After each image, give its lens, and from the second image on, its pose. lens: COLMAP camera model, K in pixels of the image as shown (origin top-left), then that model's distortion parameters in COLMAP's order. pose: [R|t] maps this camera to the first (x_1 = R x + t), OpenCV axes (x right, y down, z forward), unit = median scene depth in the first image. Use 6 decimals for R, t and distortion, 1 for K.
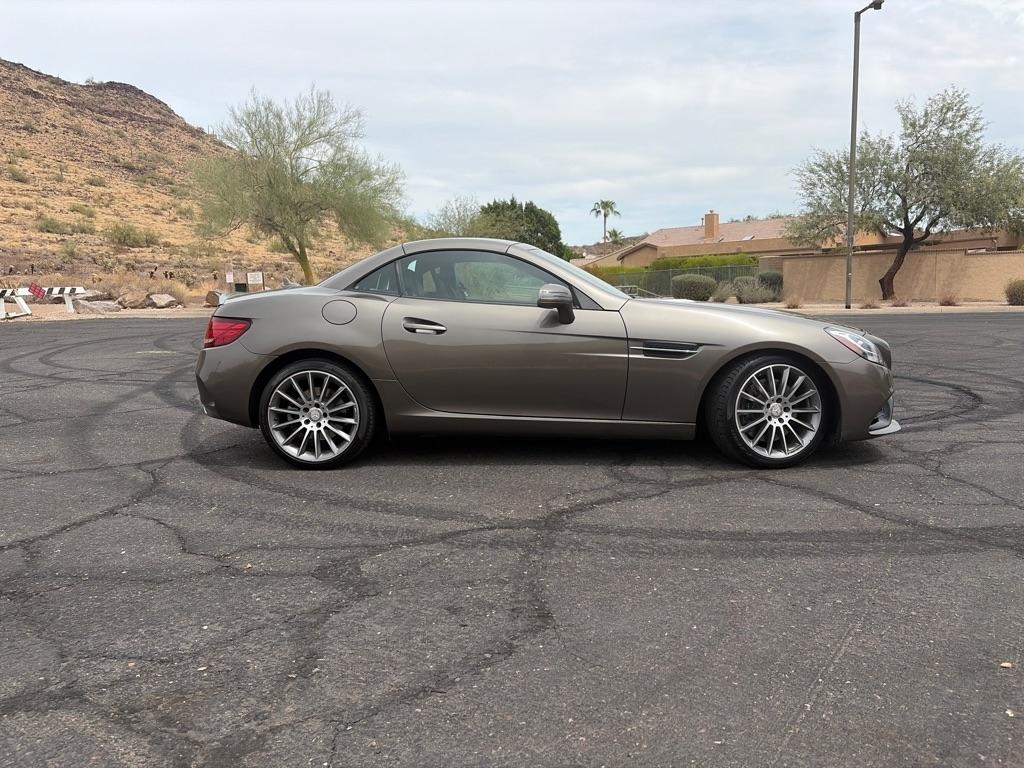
lens RADIAL K [[755.0, 0, 512.0], [0, 755.0, 384.0], [0, 0, 1]] dist [0.040298, -0.044610]
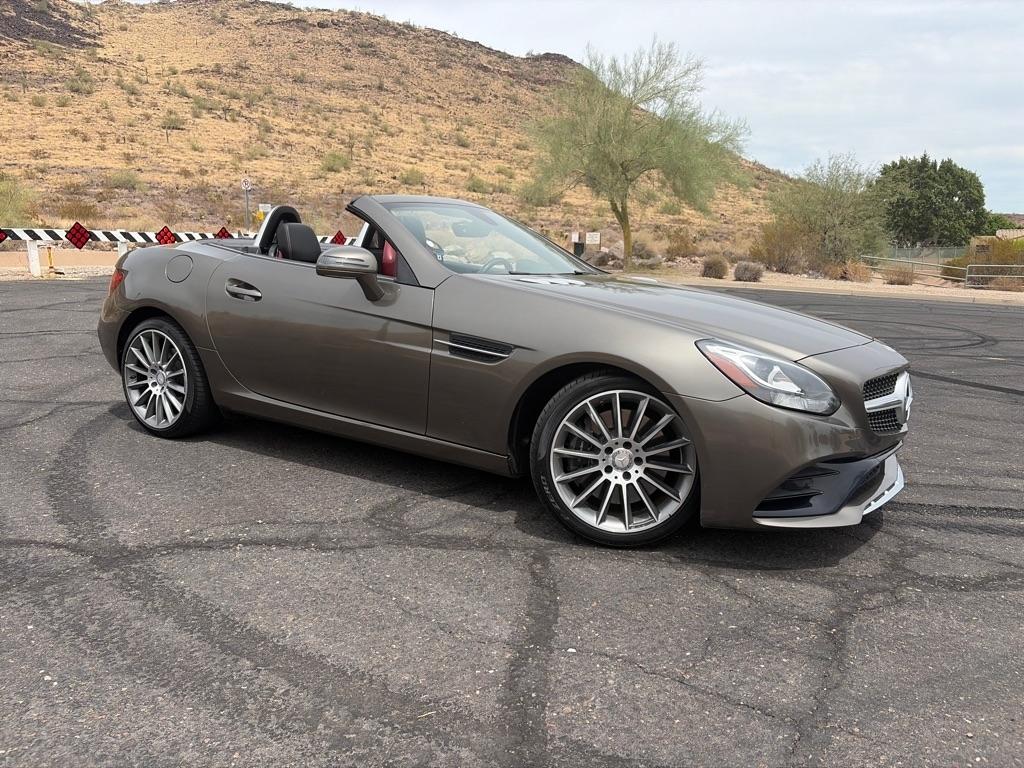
lens RADIAL K [[770.0, 0, 512.5], [0, 770.0, 371.7], [0, 0, 1]] dist [0.041007, -0.050605]
pose [[0.878469, 0.121736, -0.462030, 0.074167], [-0.108606, 0.992561, 0.055026, -0.008728], [0.465292, 0.001841, 0.885156, 0.048627]]
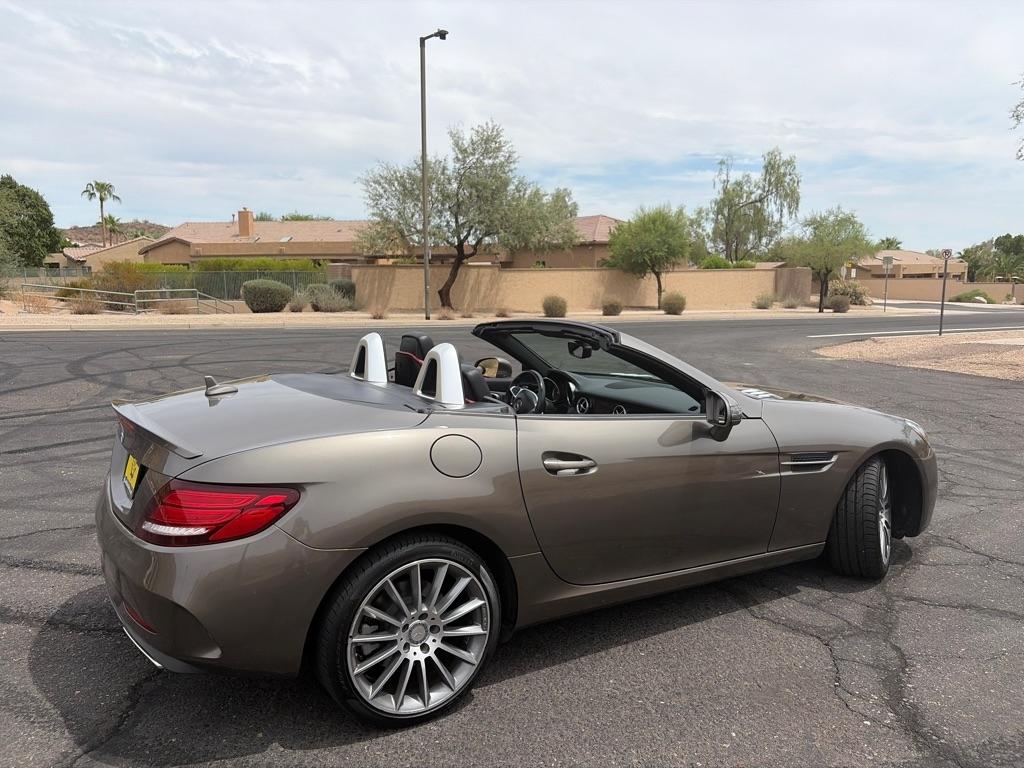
lens RADIAL K [[770.0, 0, 512.5], [0, 770.0, 371.7], [0, 0, 1]] dist [0.041007, -0.050605]
pose [[0.813868, -0.040410, 0.579643, -0.072422], [0.048624, 0.998816, 0.001360, -0.021069], [-0.579012, 0.027078, 0.814869, 0.063074]]
